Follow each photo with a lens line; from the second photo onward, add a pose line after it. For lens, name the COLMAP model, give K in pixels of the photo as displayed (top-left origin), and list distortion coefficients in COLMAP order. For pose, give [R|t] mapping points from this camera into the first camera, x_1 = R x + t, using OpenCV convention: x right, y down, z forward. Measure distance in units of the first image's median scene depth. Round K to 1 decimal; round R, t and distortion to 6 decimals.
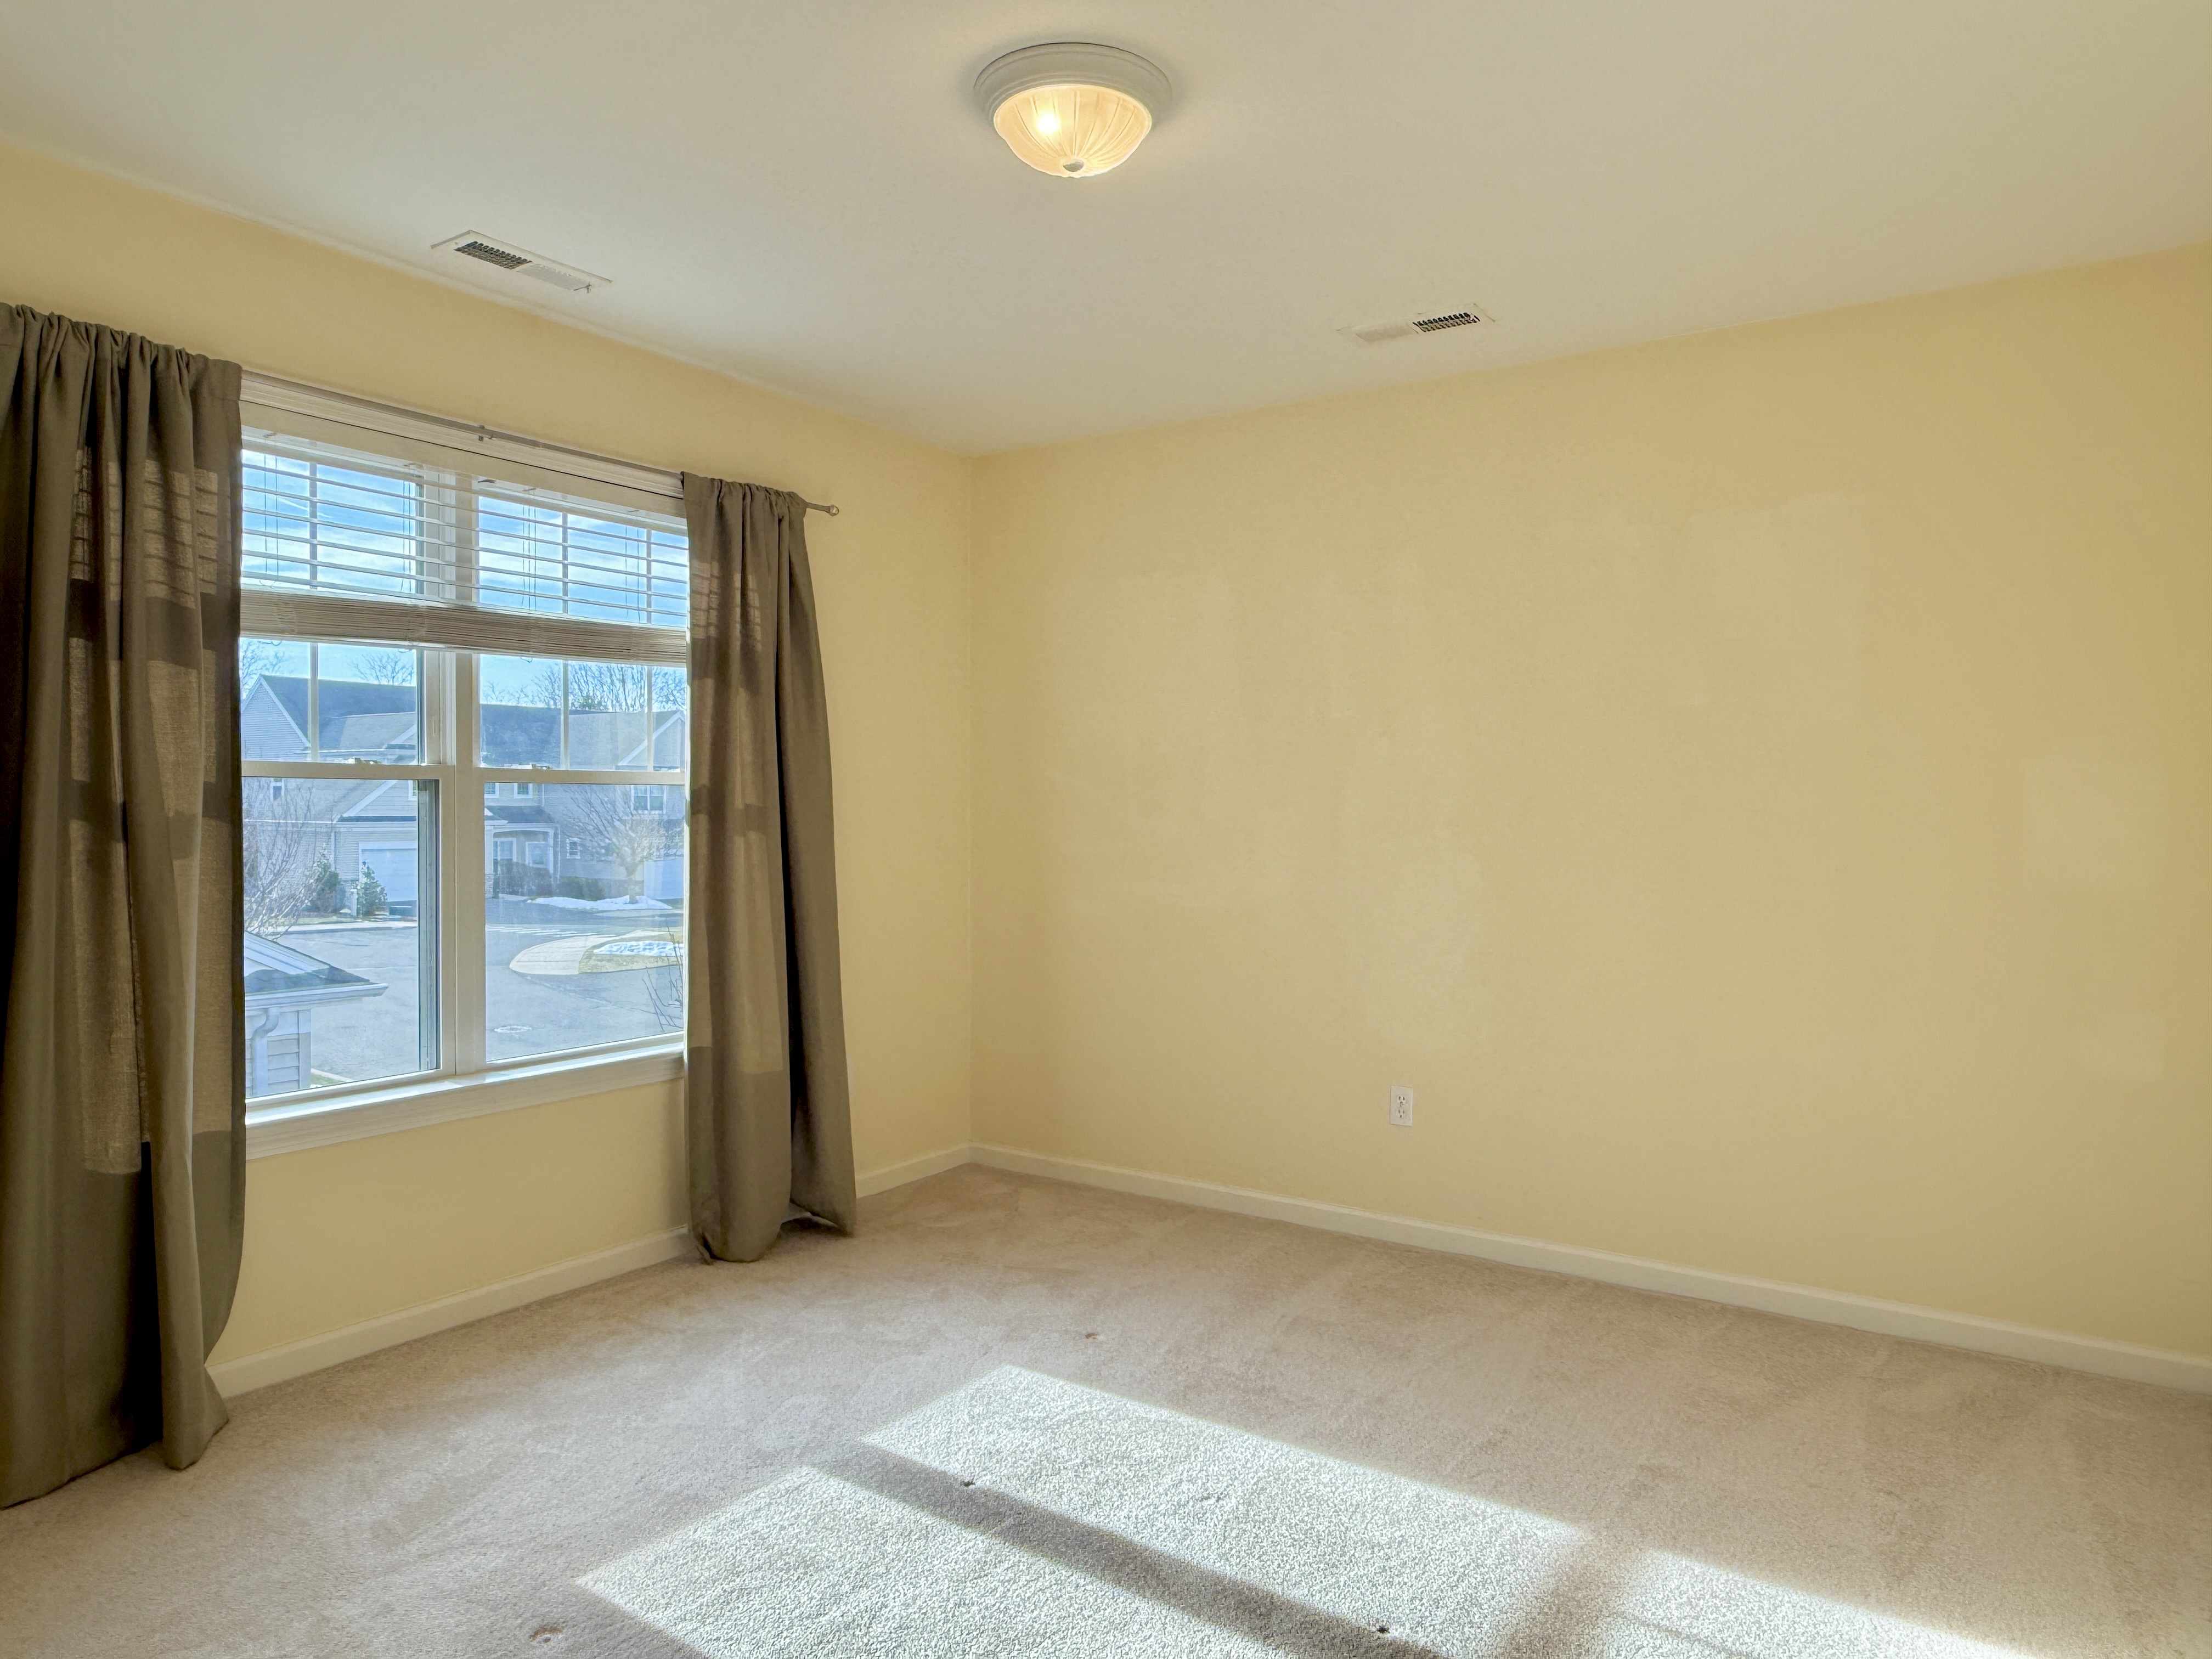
lens RADIAL K [[1442.0, 0, 1106.0], [0, 1442.0, 829.5], [0, 0, 1]] dist [-0.003036, 0.000143]
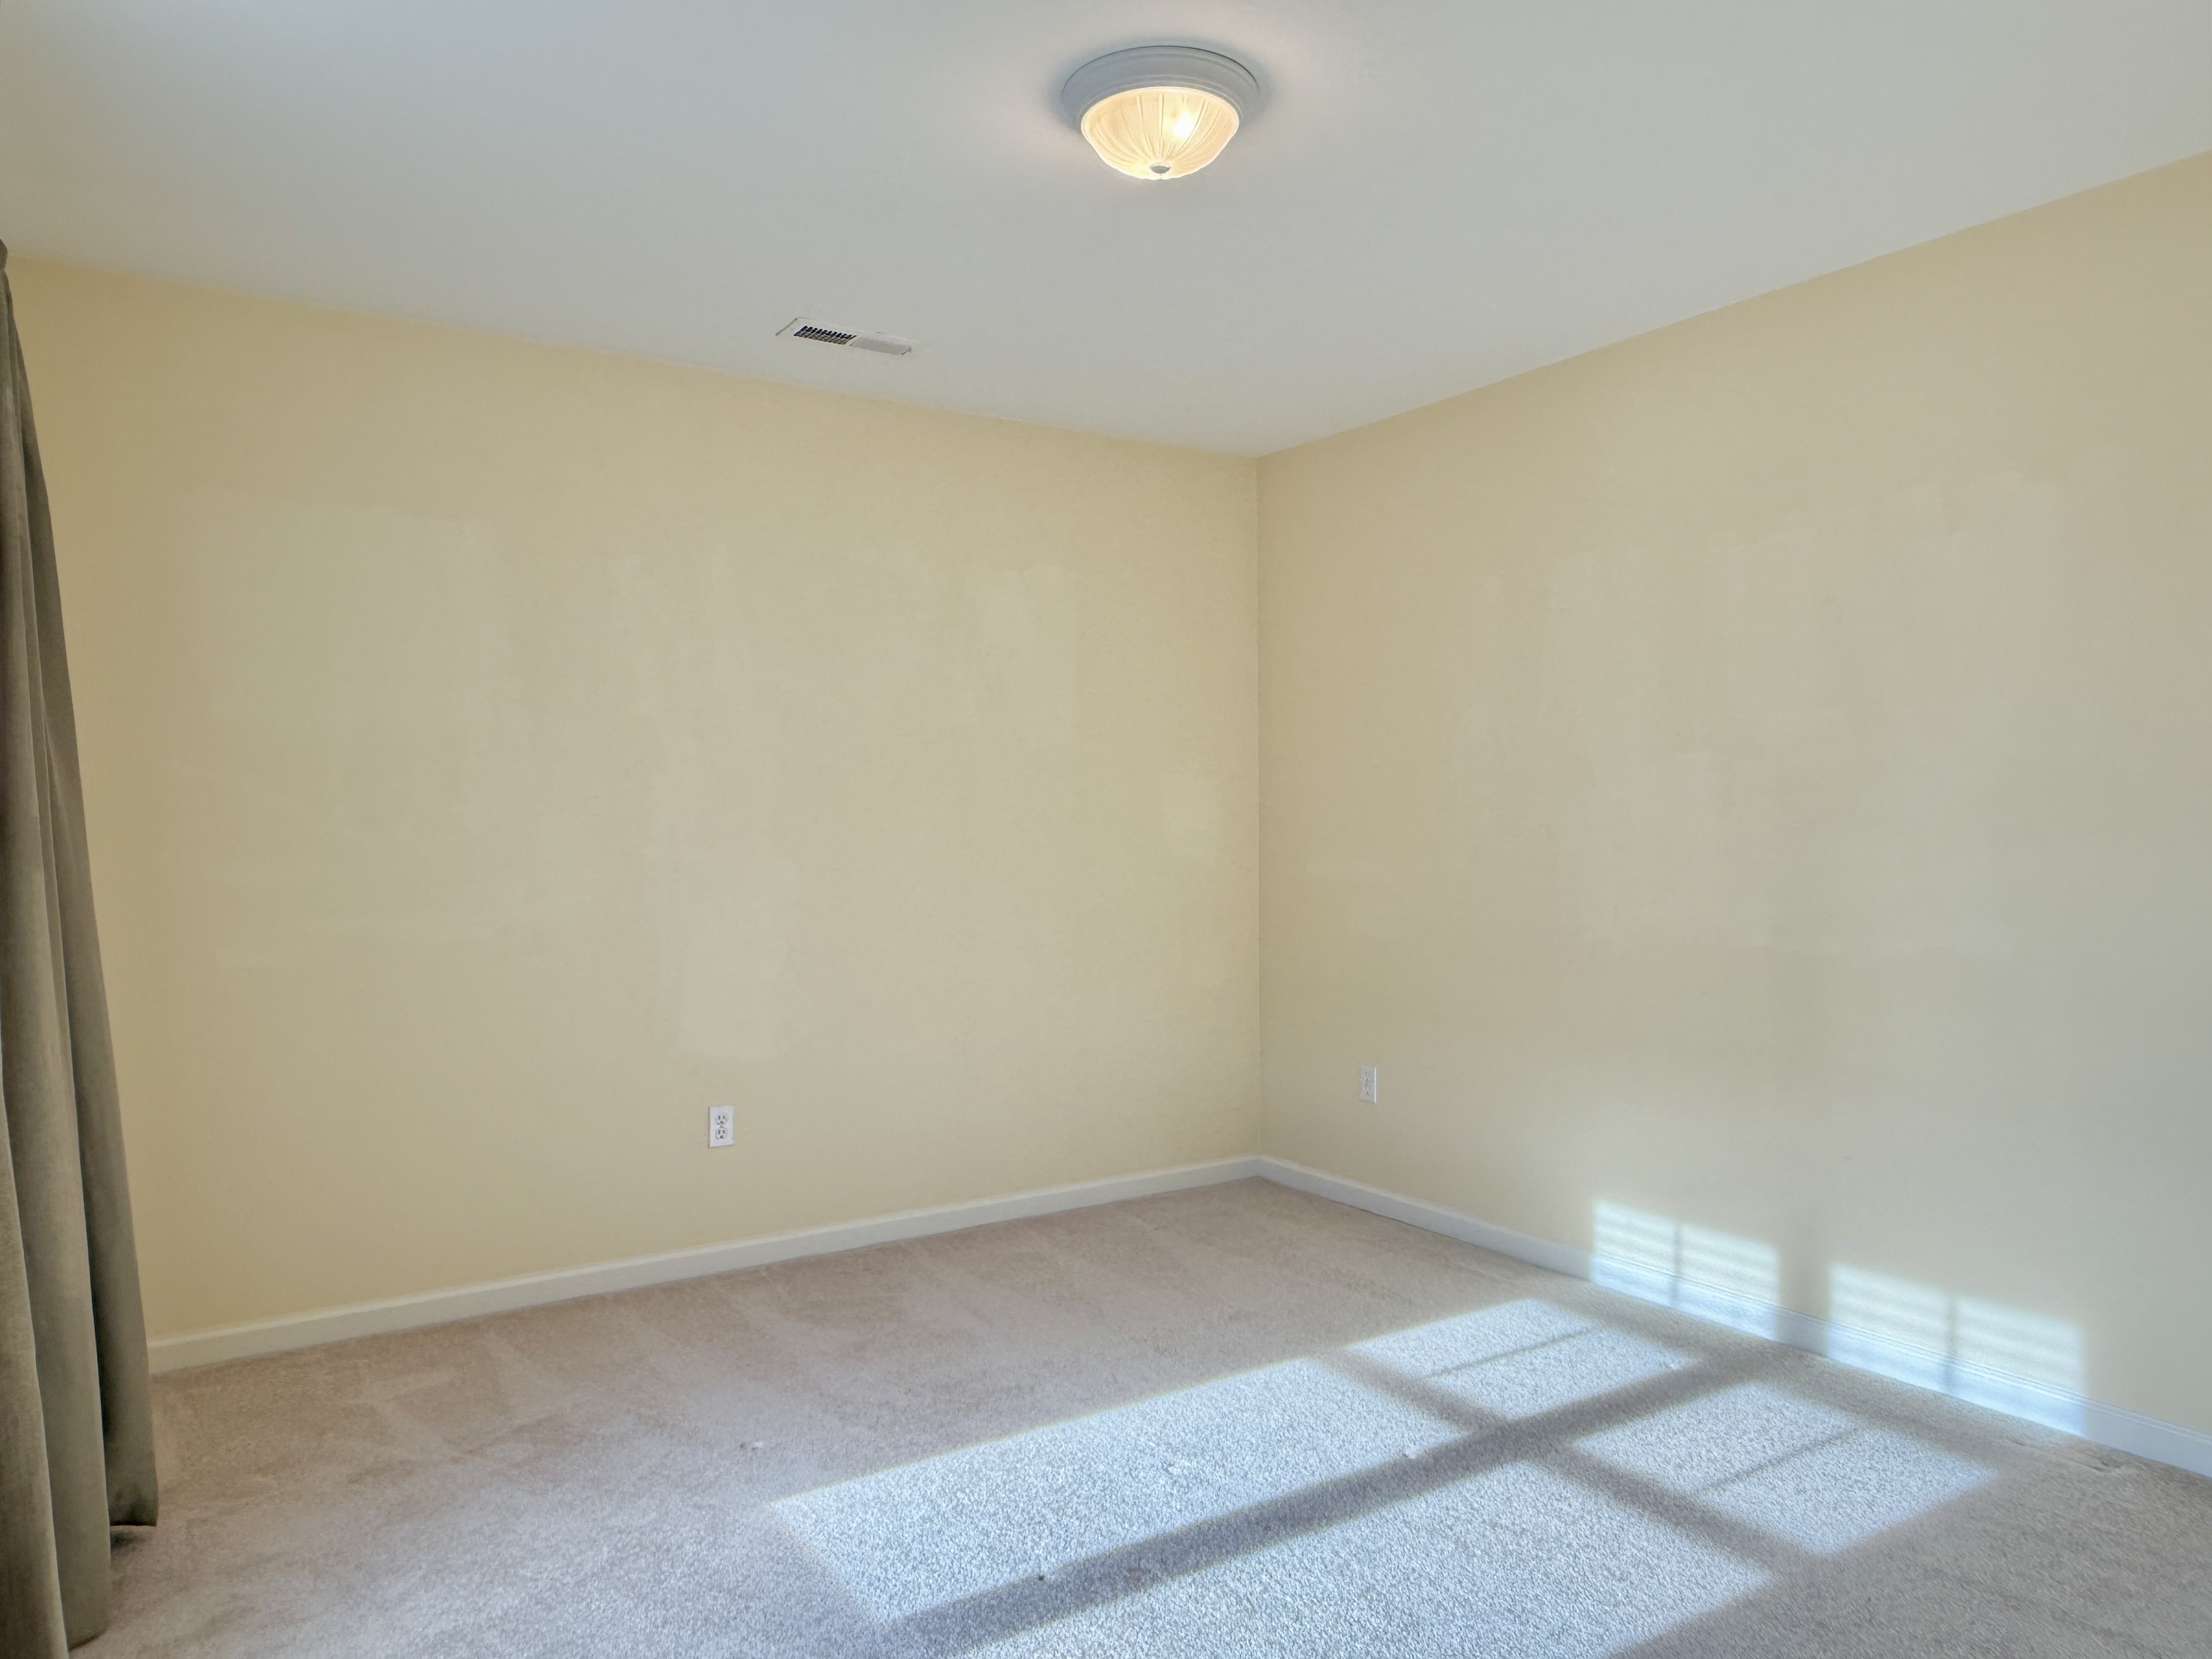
lens RADIAL K [[1454.0, 0, 1101.1], [0, 1454.0, 811.0], [0, 0, 1]] dist [0.001809, 0.000731]
pose [[0.365768, -0.001542, 0.930705, -0.652084], [0.015557, 0.999869, -0.004457, -0.008989], [-0.930576, 0.016109, 0.365744, 0.449955]]
